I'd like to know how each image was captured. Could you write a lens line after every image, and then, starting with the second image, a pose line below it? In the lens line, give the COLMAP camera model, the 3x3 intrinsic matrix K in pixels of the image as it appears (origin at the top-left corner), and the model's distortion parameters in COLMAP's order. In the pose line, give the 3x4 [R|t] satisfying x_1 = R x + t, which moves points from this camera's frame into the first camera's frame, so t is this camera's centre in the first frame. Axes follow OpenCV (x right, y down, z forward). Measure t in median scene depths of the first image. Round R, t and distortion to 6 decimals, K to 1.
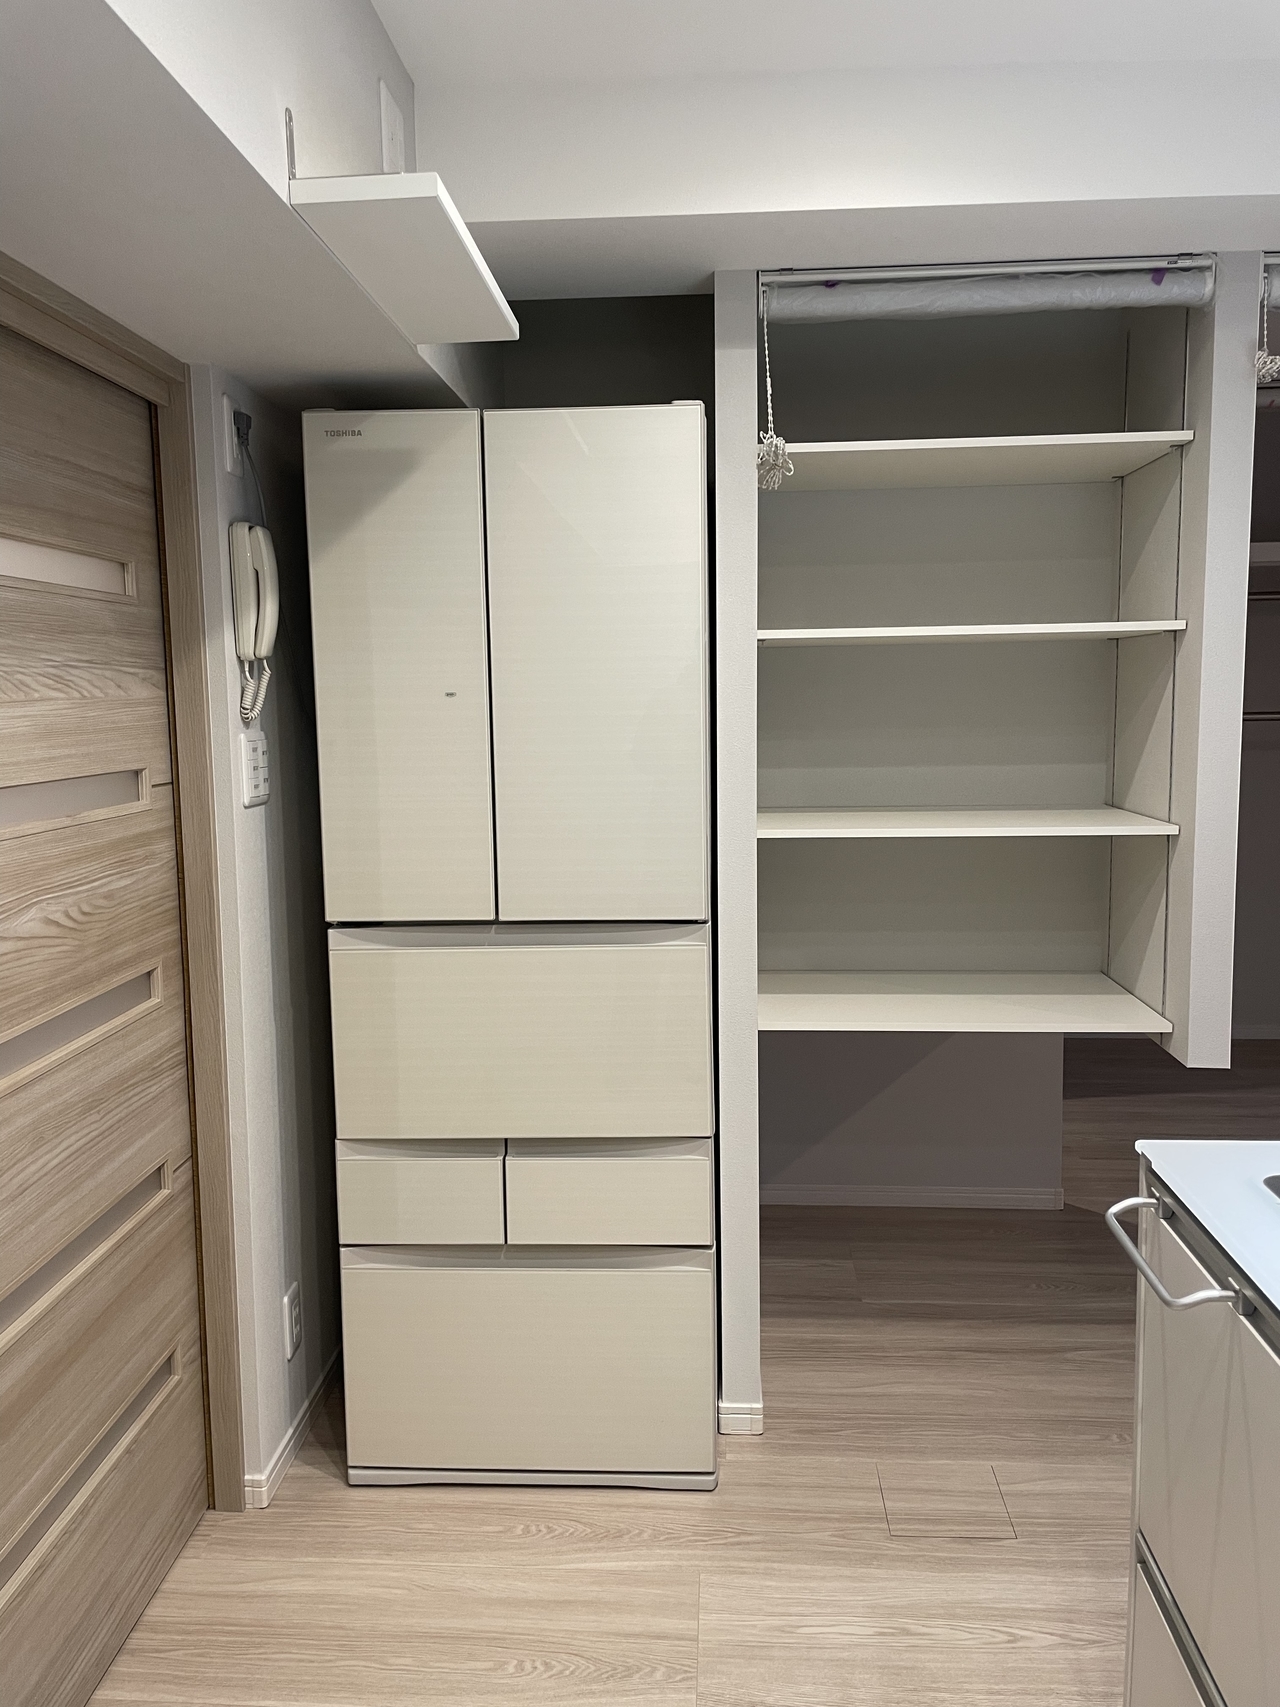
lens RADIAL K [[1293.9, 0, 644.1], [0, 1293.9, 844.7], [0, 0, 1]] dist [0.094371, -0.125963]
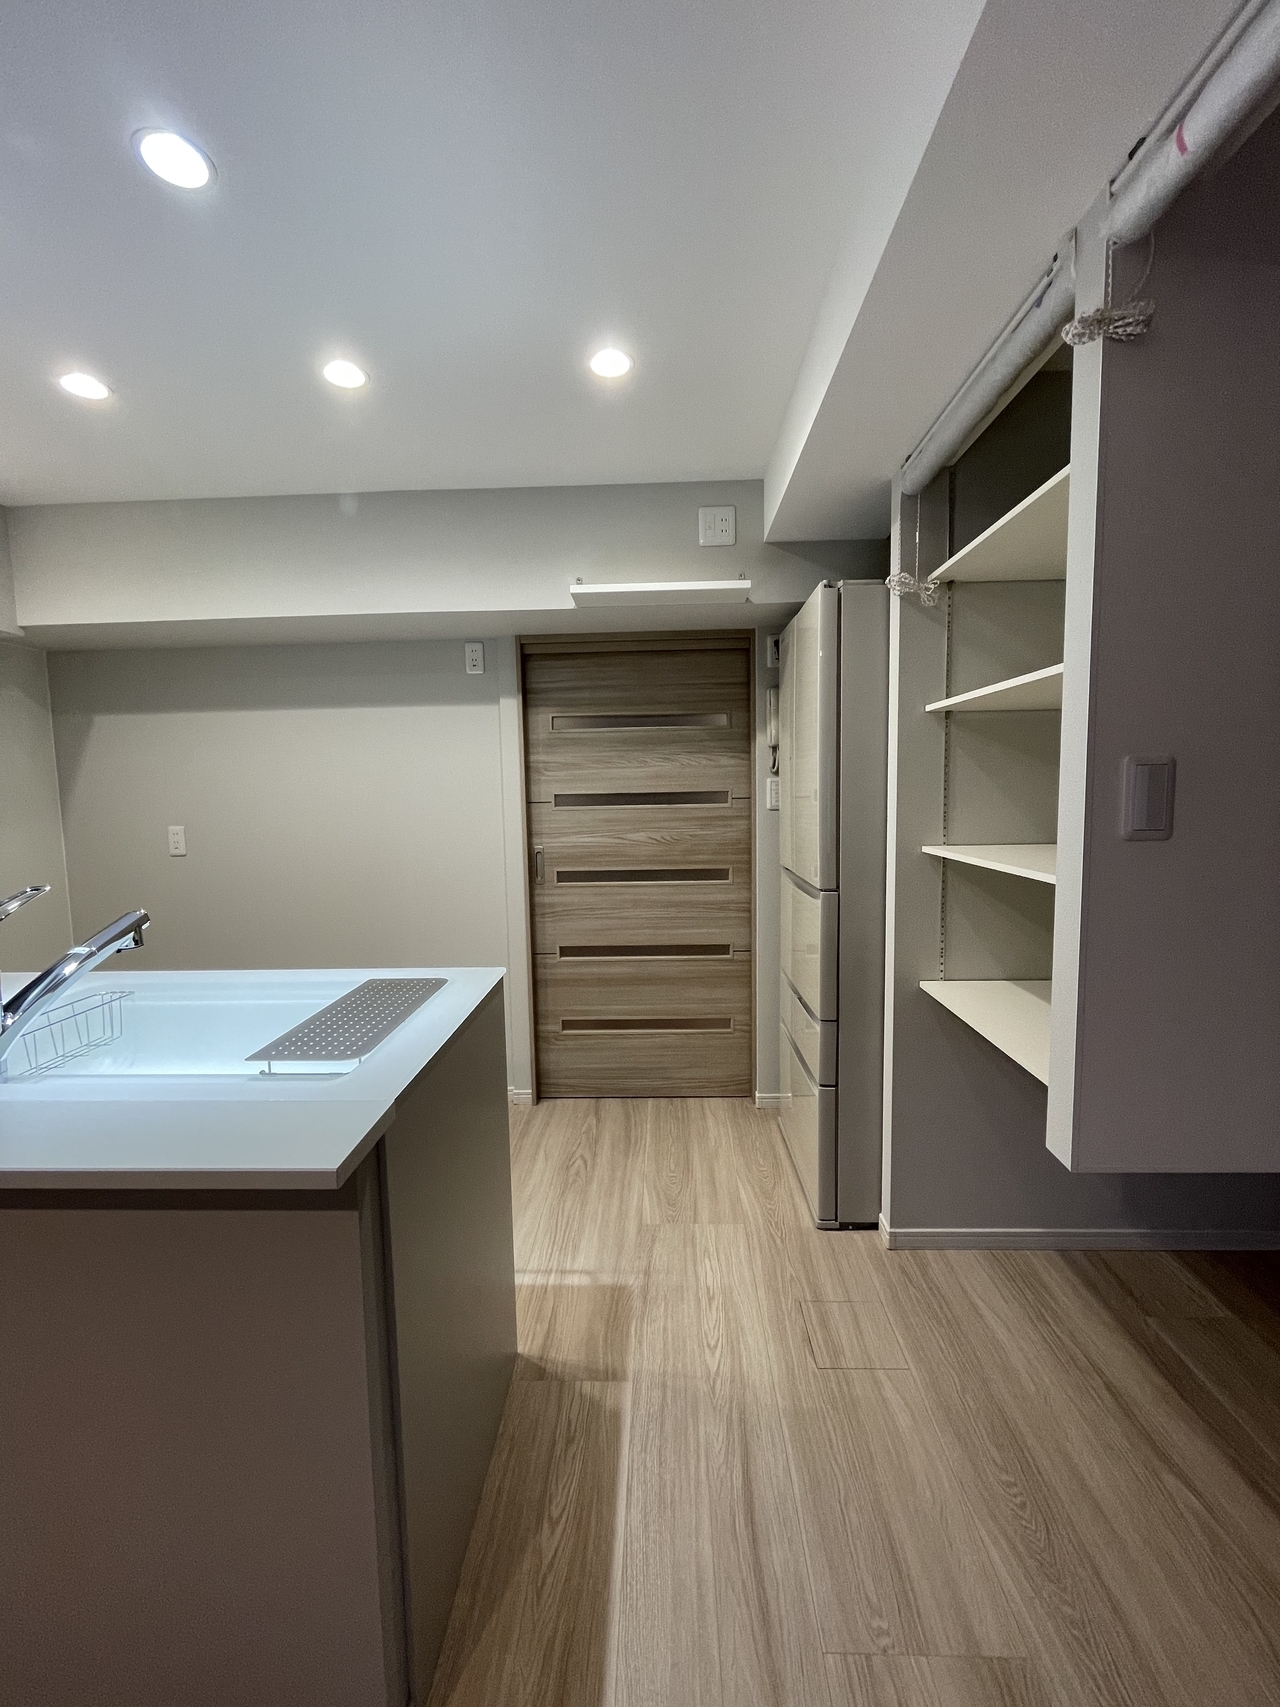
lens RADIAL K [[695.5, 0, 639.8], [0, 695.5, 851.1], [0, 0, 1]] dist [-0.003614, 0.000106]
pose [[0.021224, 0.102912, -0.994464, 0.927696], [-0.096477, 0.990257, 0.100417, -0.057722], [0.995109, 0.093812, 0.030945, 0.735219]]
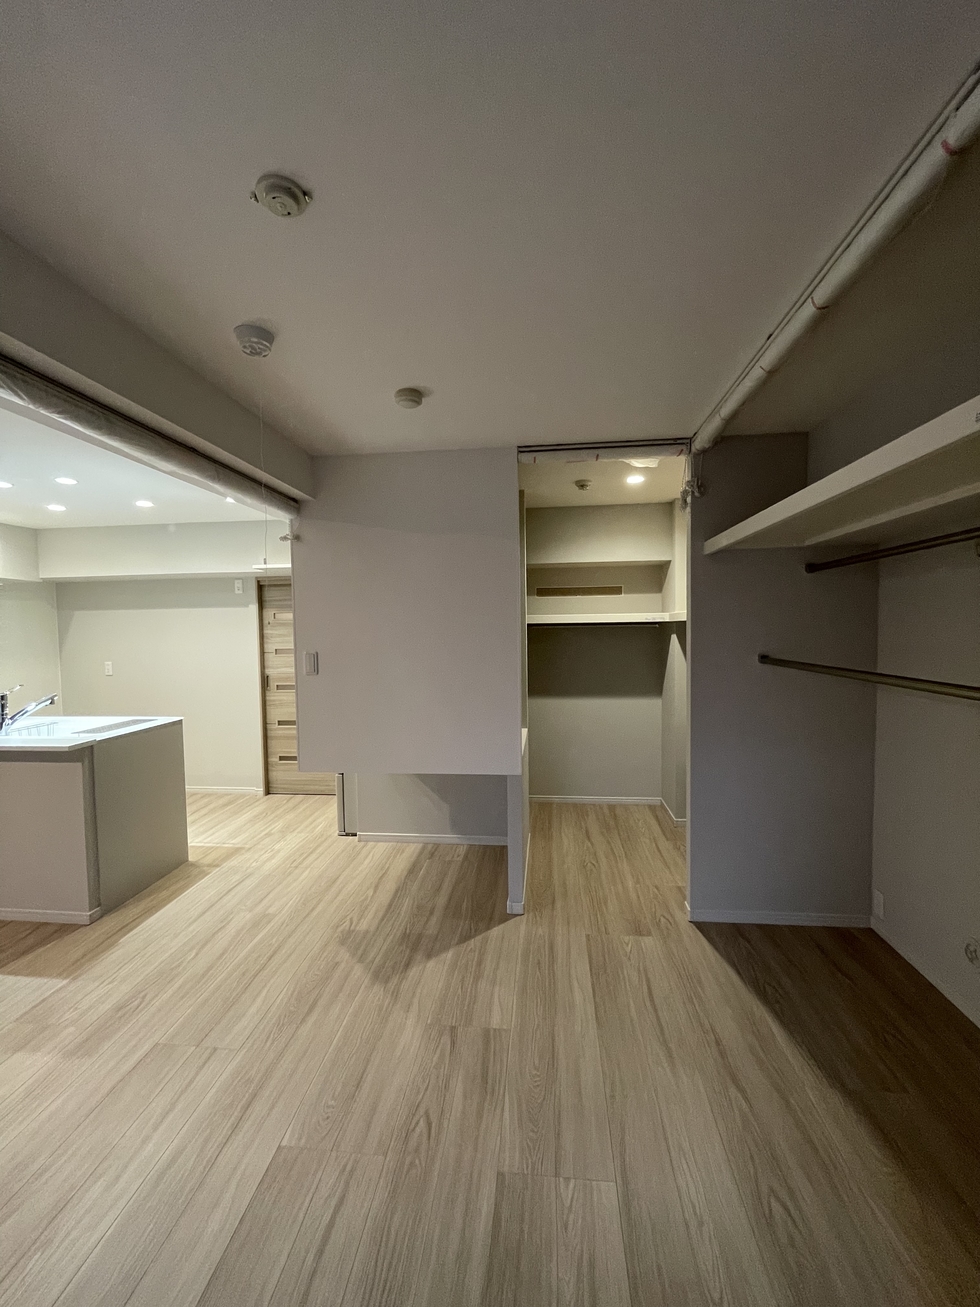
lens RADIAL K [[532.5, 0, 489.8], [0, 532.5, 652.2], [0, 0, 1]] dist [-0.003614, 0.000106]
pose [[-0.049181, 0.061159, -0.996916, 1.697723], [-0.100466, 0.992758, 0.065860, -0.229132], [0.993724, 0.103395, -0.042681, 1.547795]]
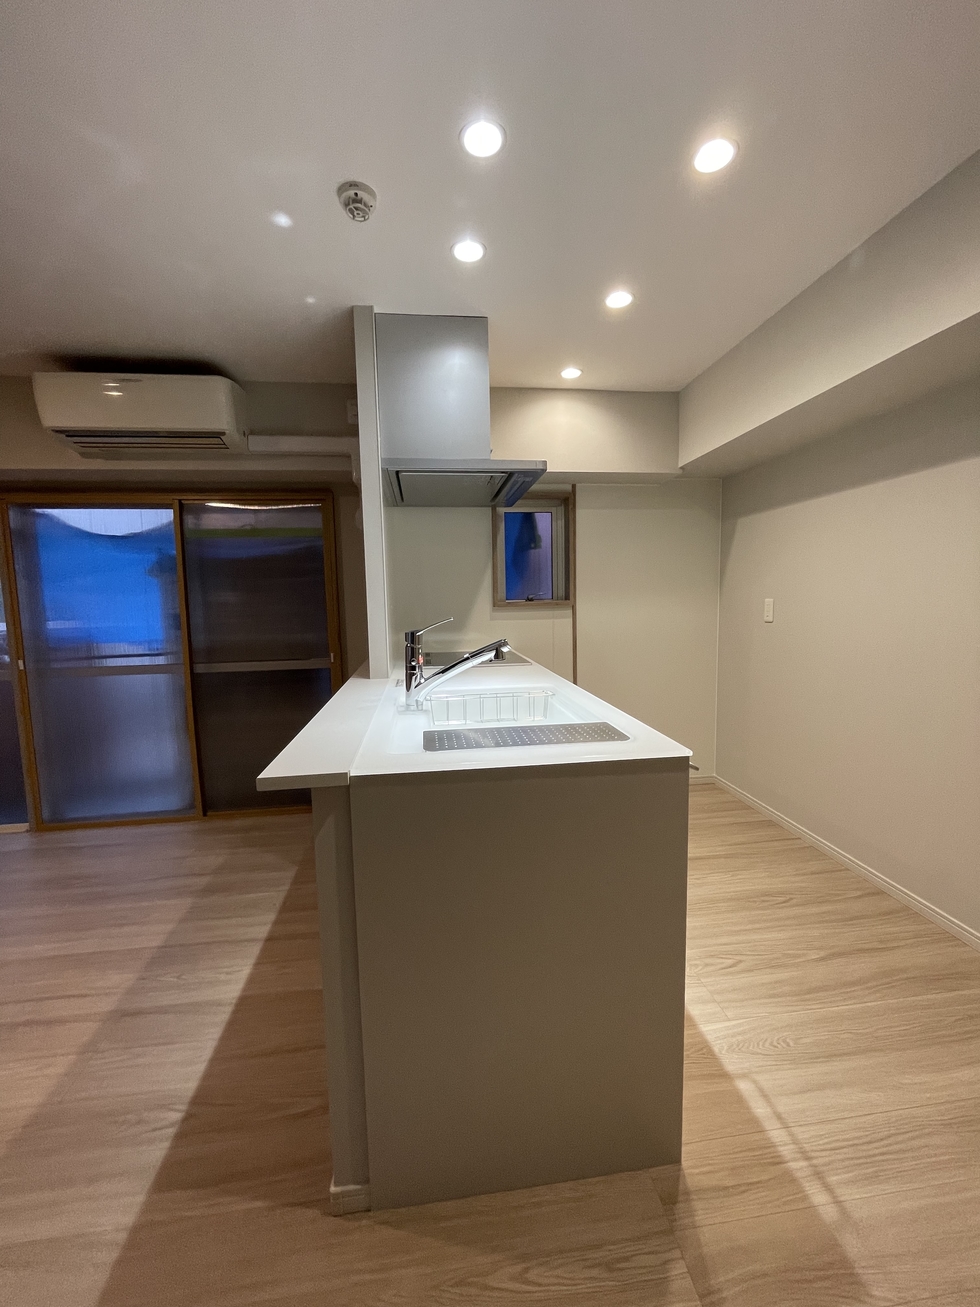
lens RADIAL K [[532.5, 0, 489.7], [0, 532.5, 653.0], [0, 0, 1]] dist [-0.003614, 0.000106]
pose [[-0.983100, 0.053487, -0.175079, 0.495597], [0.014340, 0.975926, 0.217629, -0.050256], [0.182505, 0.211441, -0.960200, 1.041127]]
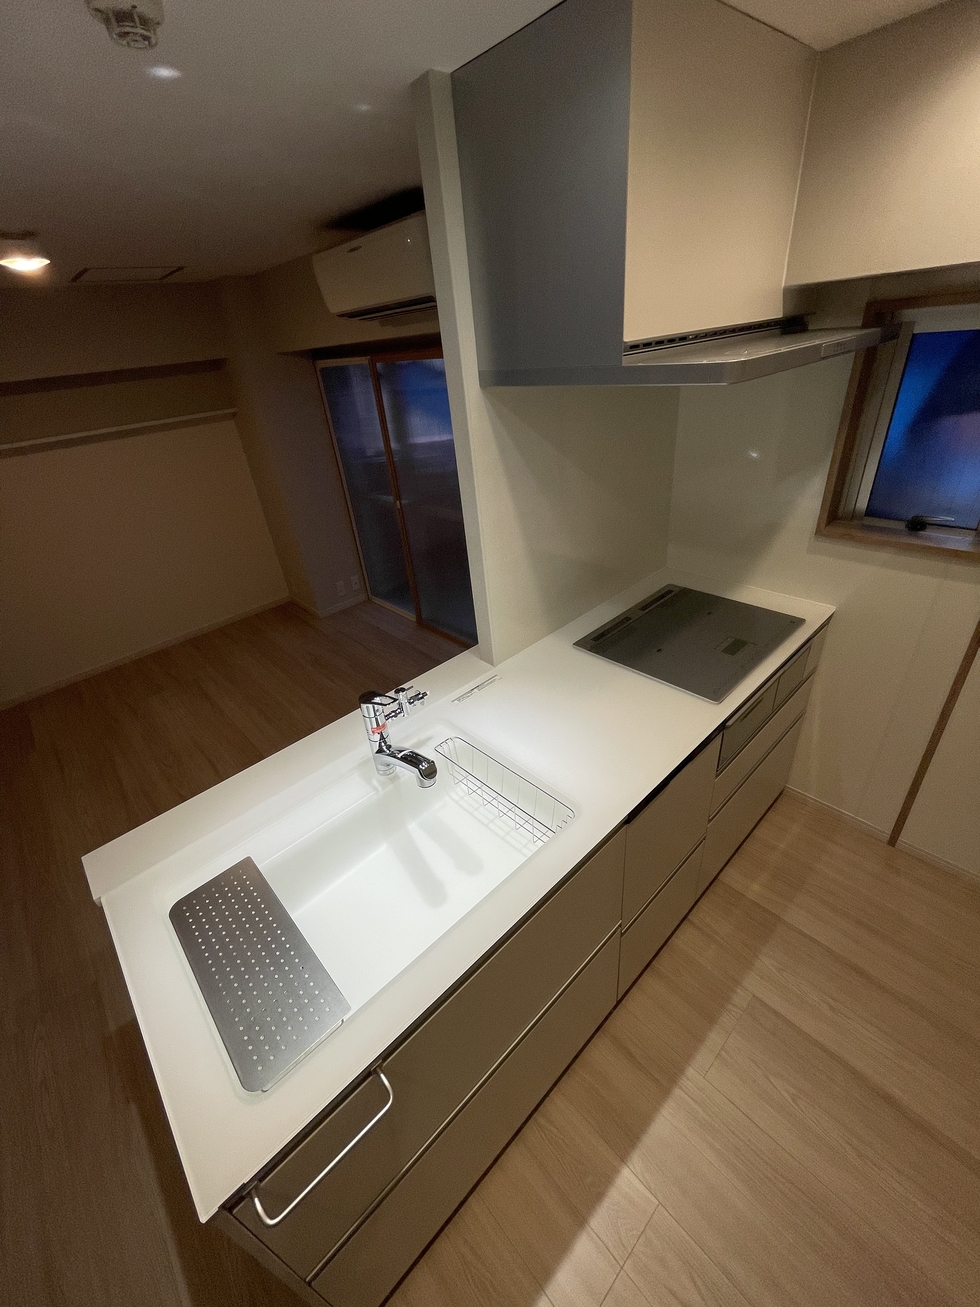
lens RADIAL K [[532.5, 0, 489.4], [0, 532.5, 653.8], [0, 0, 1]] dist [-0.003614, 0.000106]
pose [[-0.715939, -0.285305, 0.637207, 0.014050], [0.185203, 0.802383, 0.567347, -0.268511], [-0.673151, 0.524198, -0.521617, 0.506634]]
